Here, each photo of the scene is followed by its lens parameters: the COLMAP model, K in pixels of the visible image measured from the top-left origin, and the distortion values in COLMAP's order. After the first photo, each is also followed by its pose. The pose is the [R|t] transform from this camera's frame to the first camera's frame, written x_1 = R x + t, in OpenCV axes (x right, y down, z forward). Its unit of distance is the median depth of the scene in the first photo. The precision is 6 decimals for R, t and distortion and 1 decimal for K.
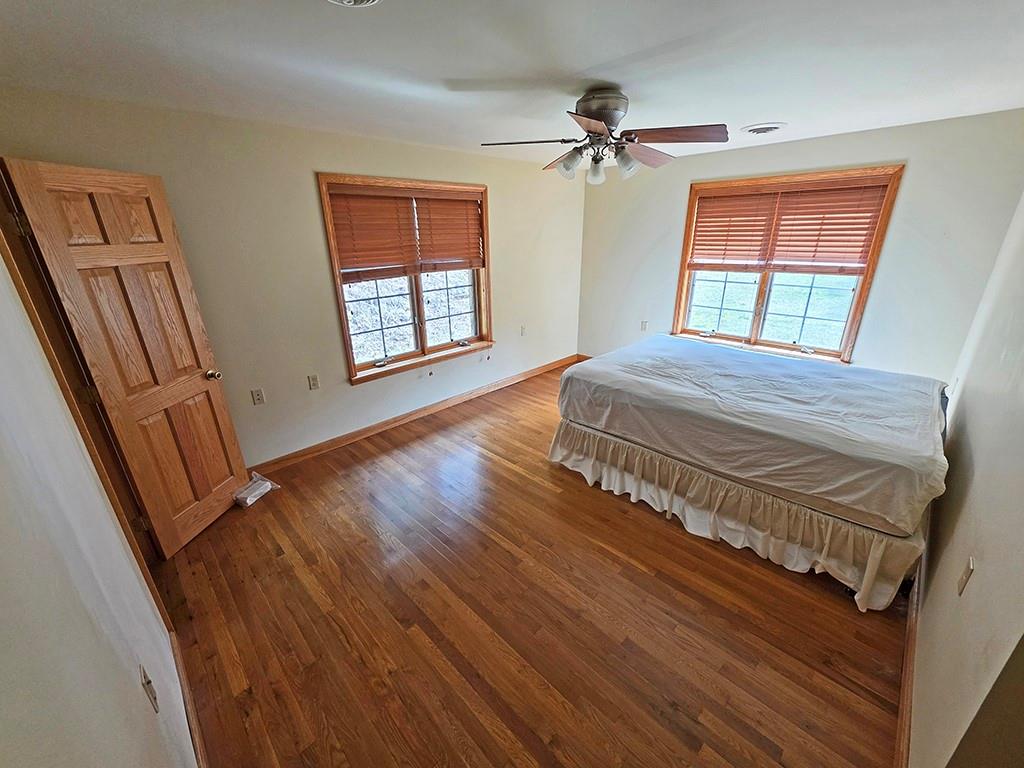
lens RADIAL K [[405.8, 0, 512.0], [0, 405.8, 384.0], [0, 0, 1]] dist [0.001514, -0.000076]
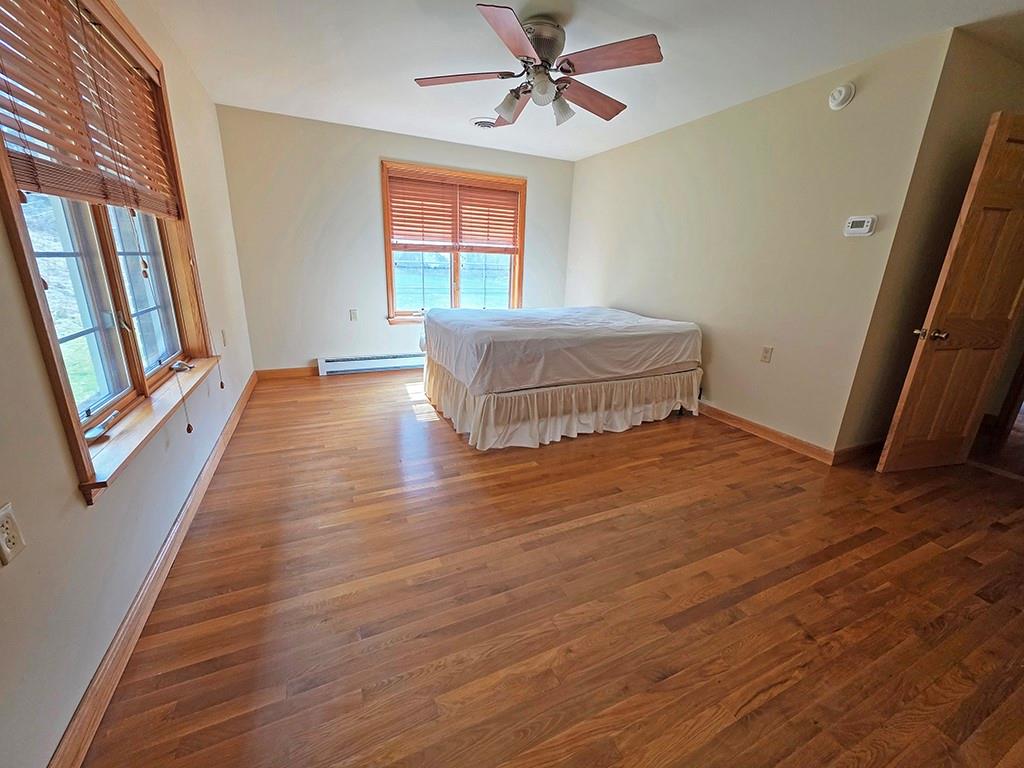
lens RADIAL K [[405.8, 0, 512.0], [0, 405.8, 384.0], [0, 0, 1]] dist [0.001514, -0.000076]
pose [[0.341101, -0.239549, 0.908992, -0.642192], [0.288645, 0.946961, 0.141240, -0.043171], [-0.894614, 0.214199, 0.392154, 0.622904]]
